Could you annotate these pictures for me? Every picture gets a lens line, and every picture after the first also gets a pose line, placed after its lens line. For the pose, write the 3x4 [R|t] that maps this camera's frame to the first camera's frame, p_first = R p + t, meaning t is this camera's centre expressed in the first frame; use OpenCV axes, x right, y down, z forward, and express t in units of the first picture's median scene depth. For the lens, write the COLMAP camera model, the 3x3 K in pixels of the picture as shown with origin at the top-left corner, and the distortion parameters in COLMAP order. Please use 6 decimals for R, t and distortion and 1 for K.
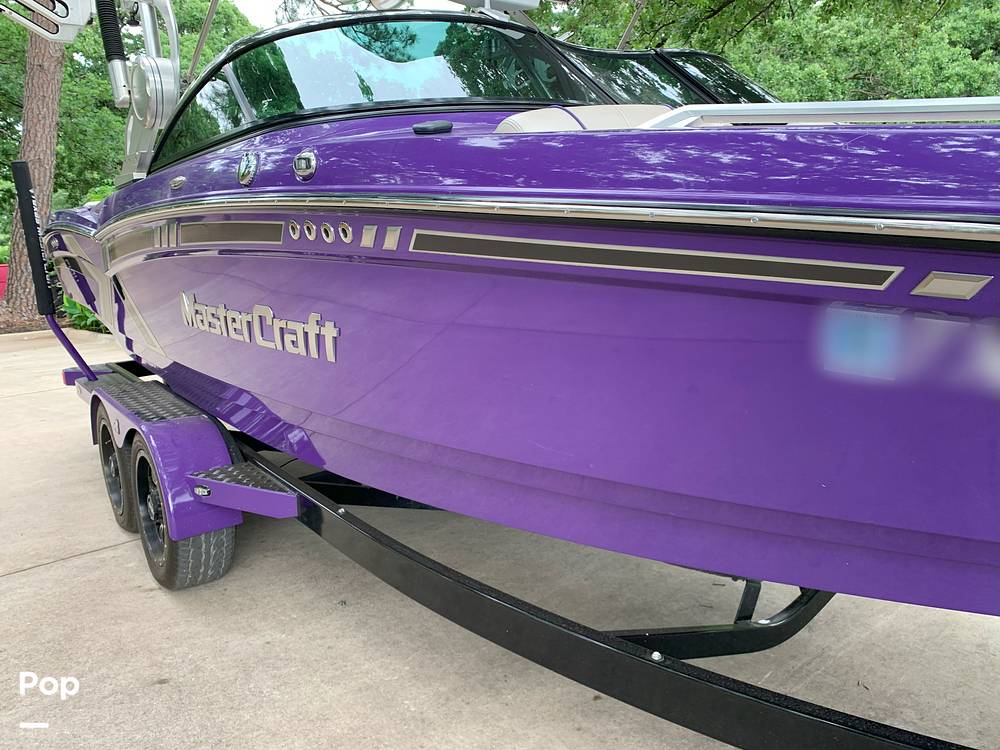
lens RADIAL K [[752.9, 0, 489.8], [0, 752.9, 378.0], [0, 0, 1]] dist [0.003388, -0.002638]
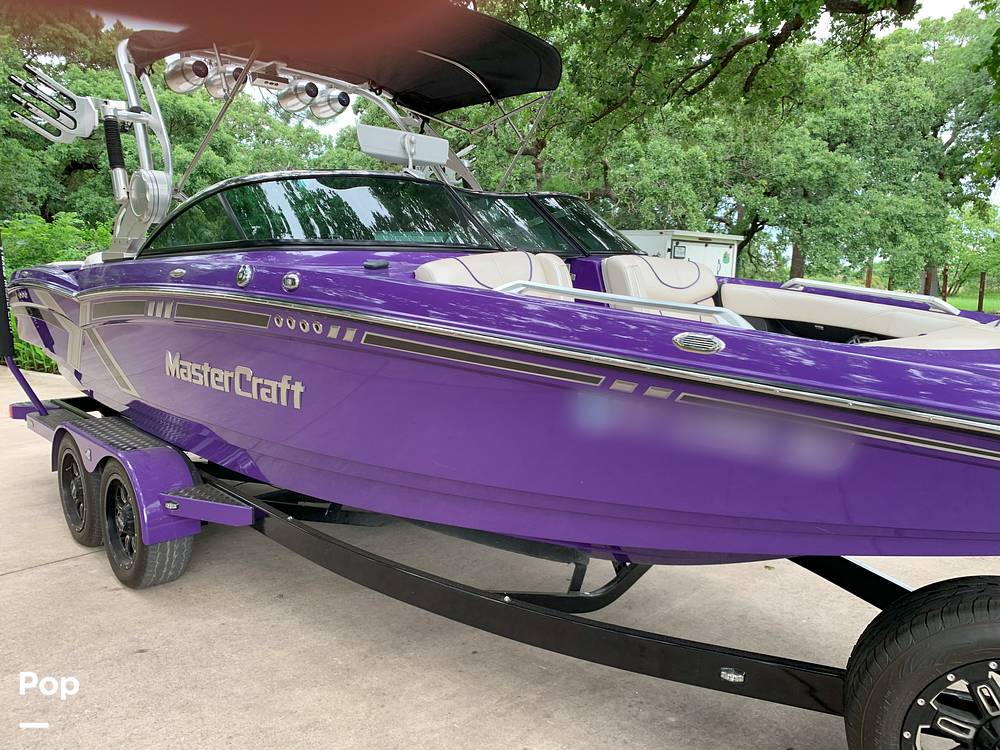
lens RADIAL K [[761.2, 0, 500.0], [0, 761.2, 375.0], [0, 0, 1]] dist [0.013804, 0.007468]
pose [[0.990168, 0.031008, 0.136402, -0.016643], [-0.022814, 0.997863, -0.061231, -0.003552], [-0.138009, 0.057517, 0.988759, -0.360929]]
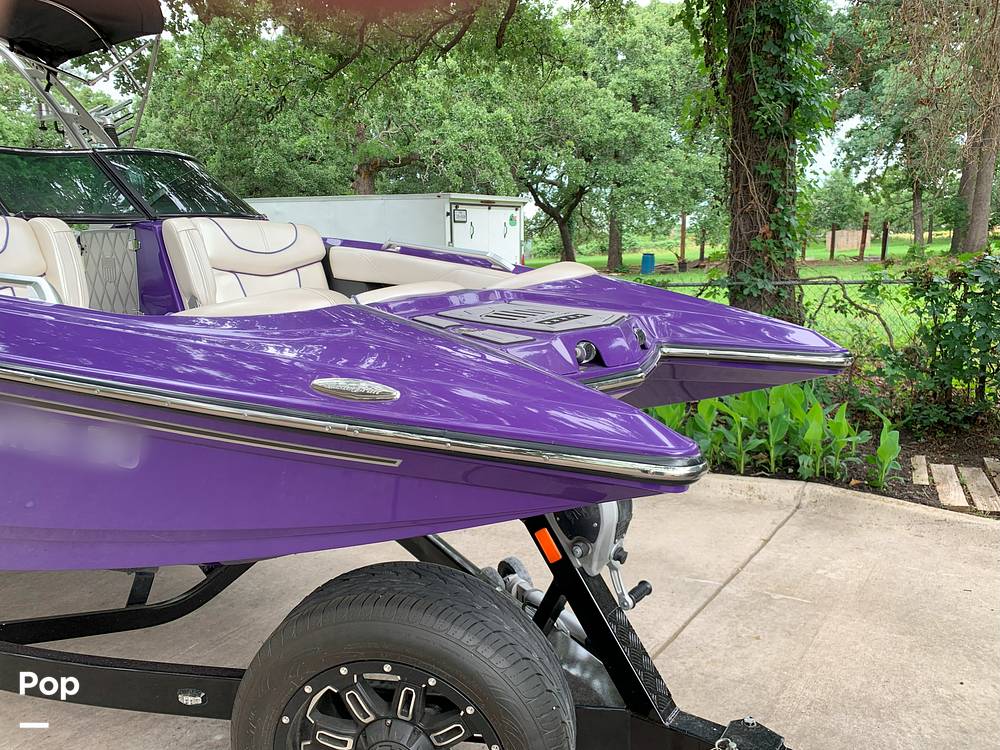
lens RADIAL K [[761.2, 0, 500.0], [0, 761.2, 375.0], [0, 0, 1]] dist [0.013804, 0.007468]
pose [[0.951810, -0.044846, 0.303392, 0.392642], [0.052869, 0.998434, -0.018279, -0.010738], [-0.302097, 0.033438, 0.952691, -0.347359]]
